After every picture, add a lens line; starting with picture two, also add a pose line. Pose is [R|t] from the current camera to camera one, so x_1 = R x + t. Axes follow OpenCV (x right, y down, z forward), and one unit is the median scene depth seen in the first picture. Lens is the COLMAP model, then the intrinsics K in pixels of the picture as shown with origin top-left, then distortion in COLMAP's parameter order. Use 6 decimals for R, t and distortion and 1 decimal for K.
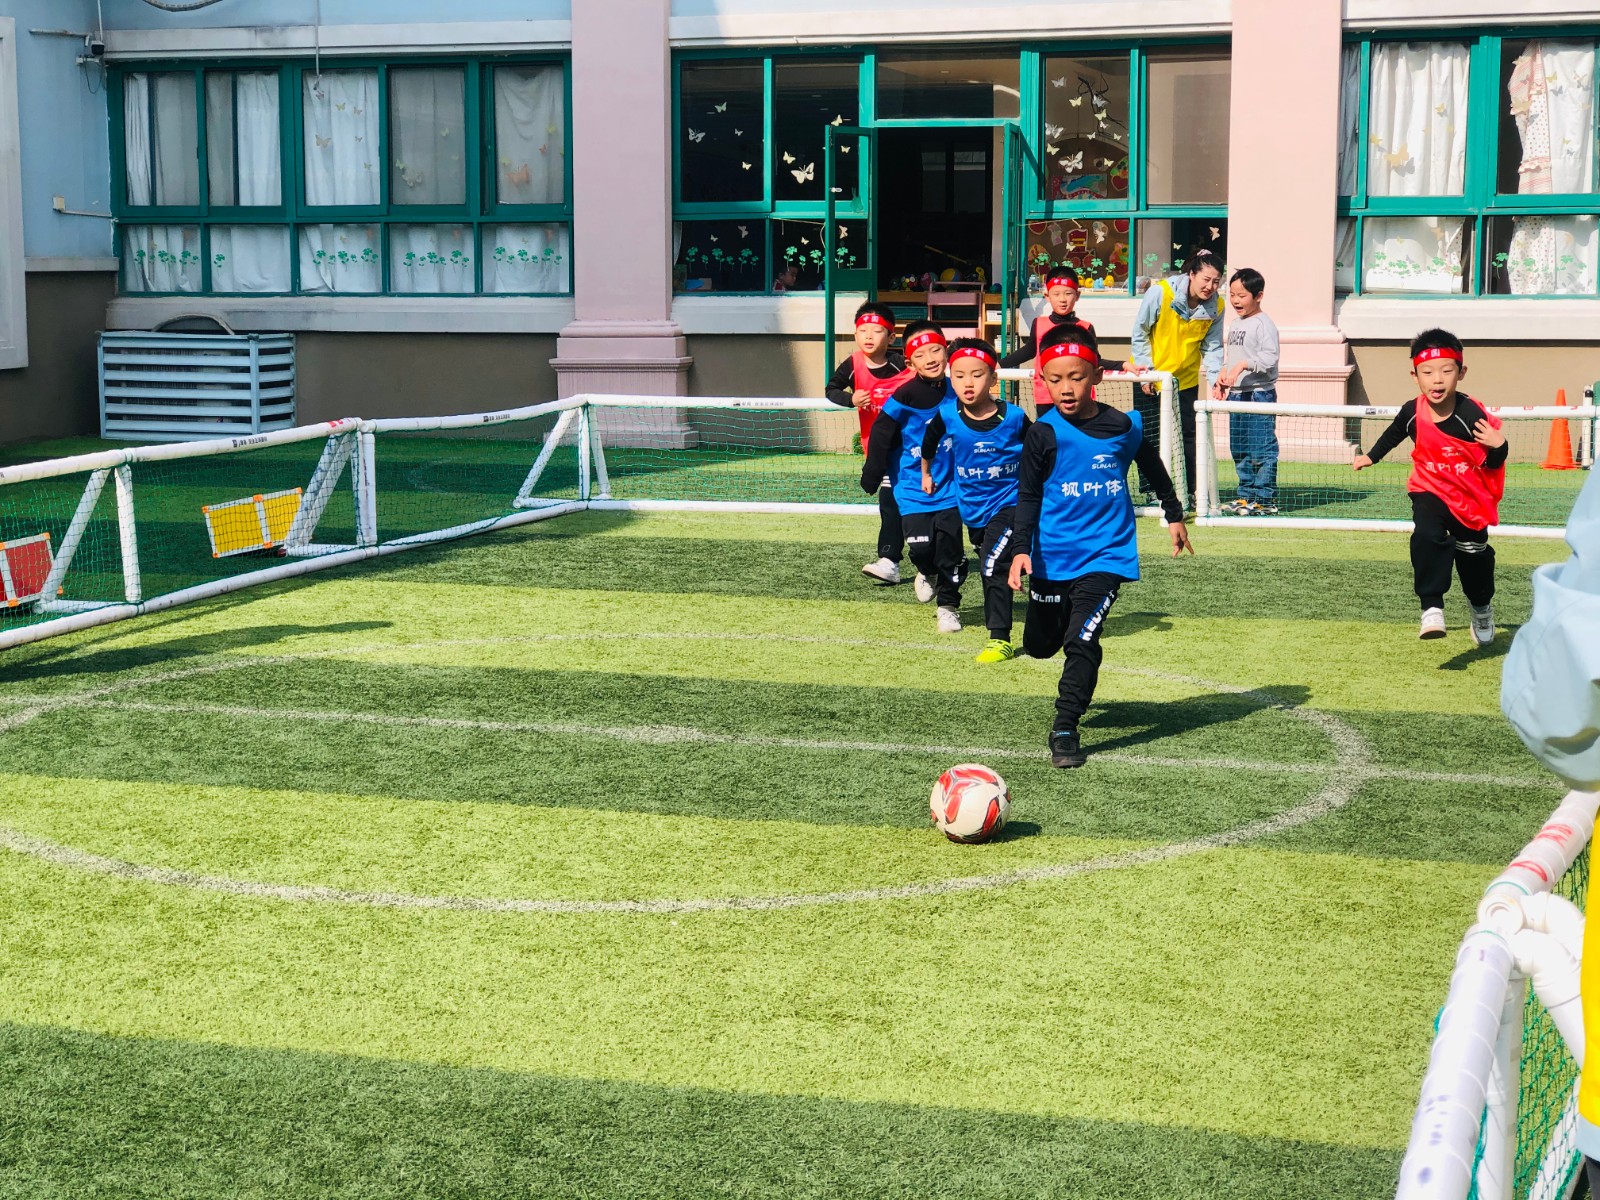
lens RADIAL K [[2681.3, 0, 800.0], [0, 2681.3, 600.0], [0, 0, 1]] dist [-0.020089, 0.057422]
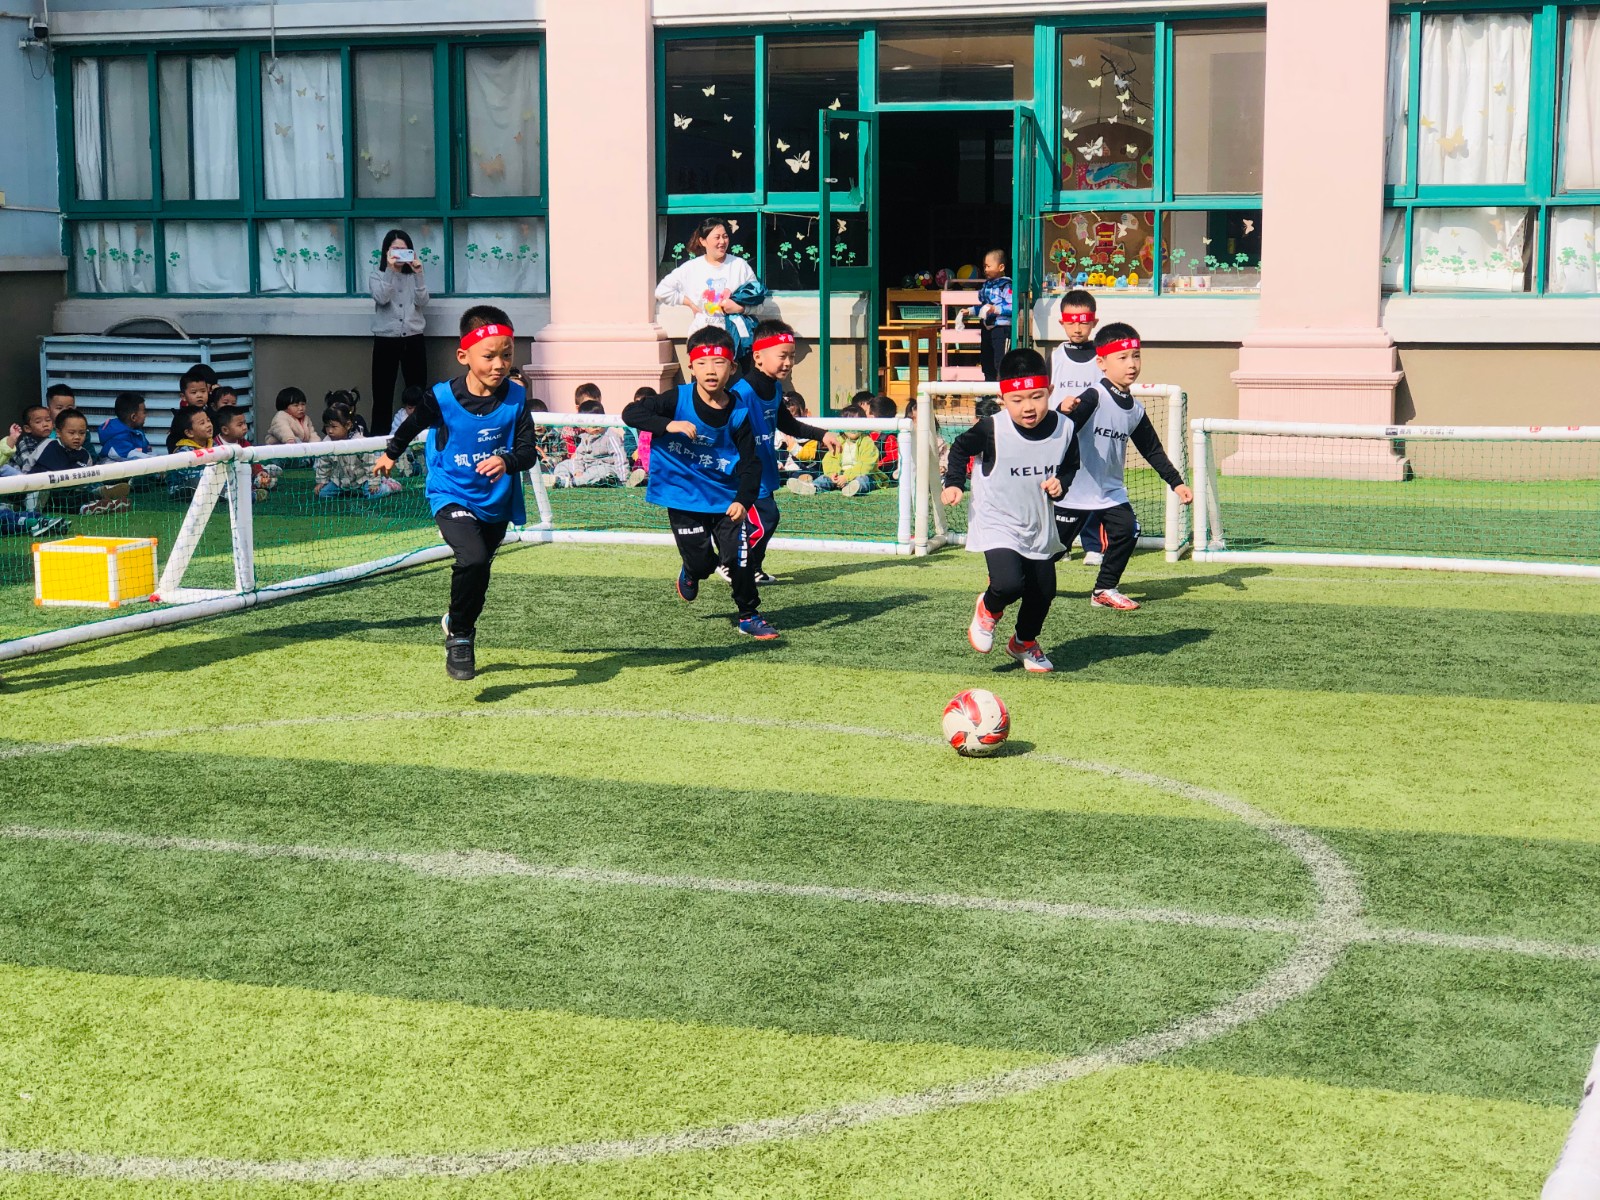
lens RADIAL K [[2609.7, 0, 800.0], [0, 2609.7, 600.0], [0, 0, 1]] dist [0.001283, -0.072042]
pose [[0.999272, 0.002061, -0.038091, 0.035585], [-0.001776, 0.999970, 0.007502, -0.016001], [0.038105, -0.007429, 0.999246, 0.105772]]
